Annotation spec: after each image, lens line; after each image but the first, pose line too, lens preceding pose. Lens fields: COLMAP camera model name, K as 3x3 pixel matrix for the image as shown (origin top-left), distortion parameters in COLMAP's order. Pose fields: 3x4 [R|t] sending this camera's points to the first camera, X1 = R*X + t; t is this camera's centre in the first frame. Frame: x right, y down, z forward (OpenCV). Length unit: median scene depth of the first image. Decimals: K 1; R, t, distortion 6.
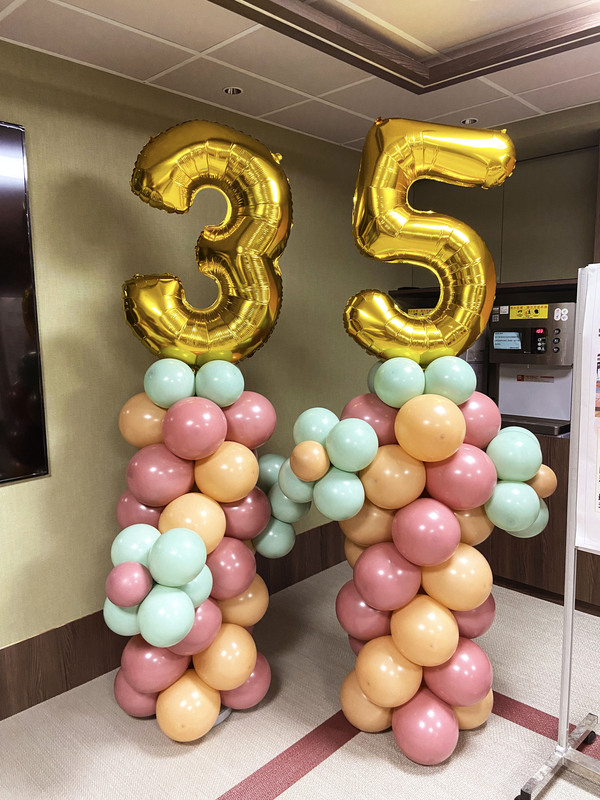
lens RADIAL K [[603.5, 0, 300.0], [0, 603.5, 400.0], [0, 0, 1]] dist [0.129296, -0.171552]
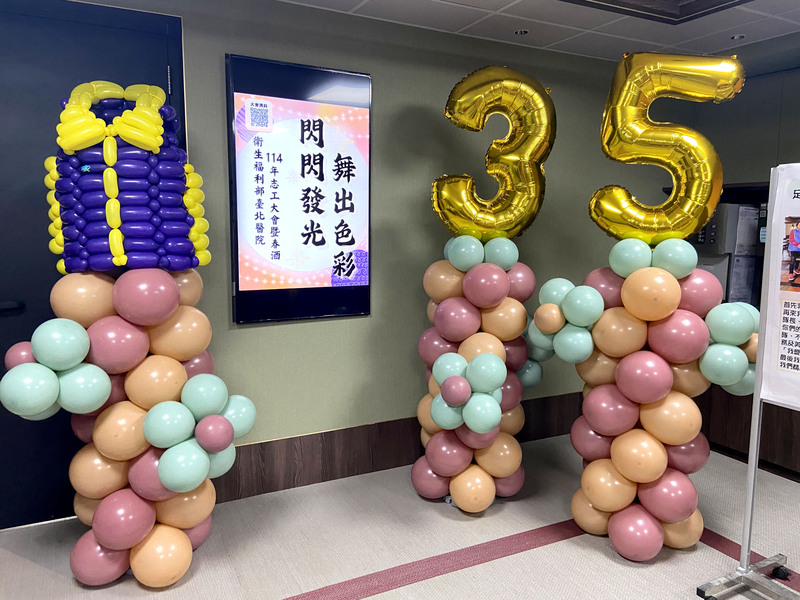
lens RADIAL K [[603.5, 0, 404.6], [0, 603.5, 290.4], [0, 0, 1]] dist [0.129296, -0.171552]
pose [[0.943338, 0.059725, -0.326414, 0.140284], [-0.064758, 0.997891, -0.004564, 0.073608], [0.325453, 0.025443, 0.945216, -0.353776]]
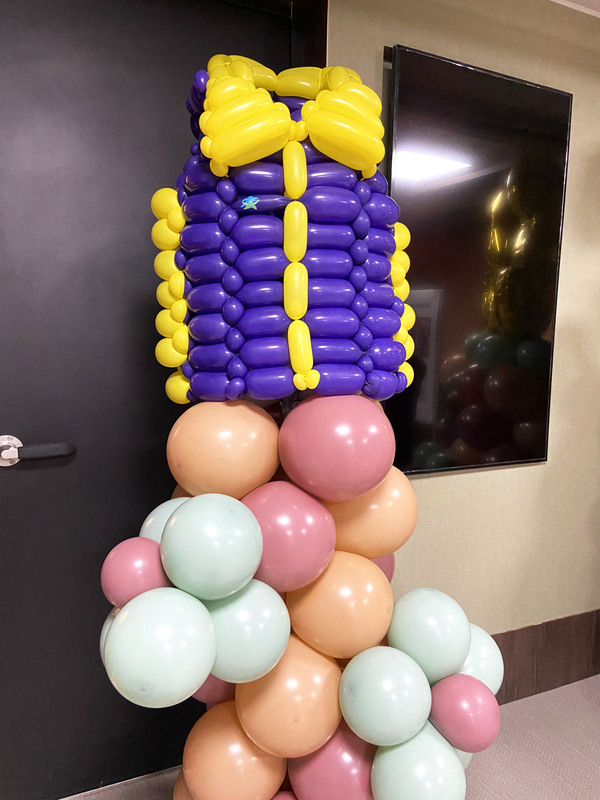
lens RADIAL K [[603.5, 0, 300.0], [0, 603.5, 400.0], [0, 0, 1]] dist [0.129296, -0.171552]
pose [[0.929339, 0.070472, -0.362440, -0.478970], [-0.077766, 0.996956, -0.005555, 0.070129], [0.360945, 0.033348, 0.931991, -0.023326]]
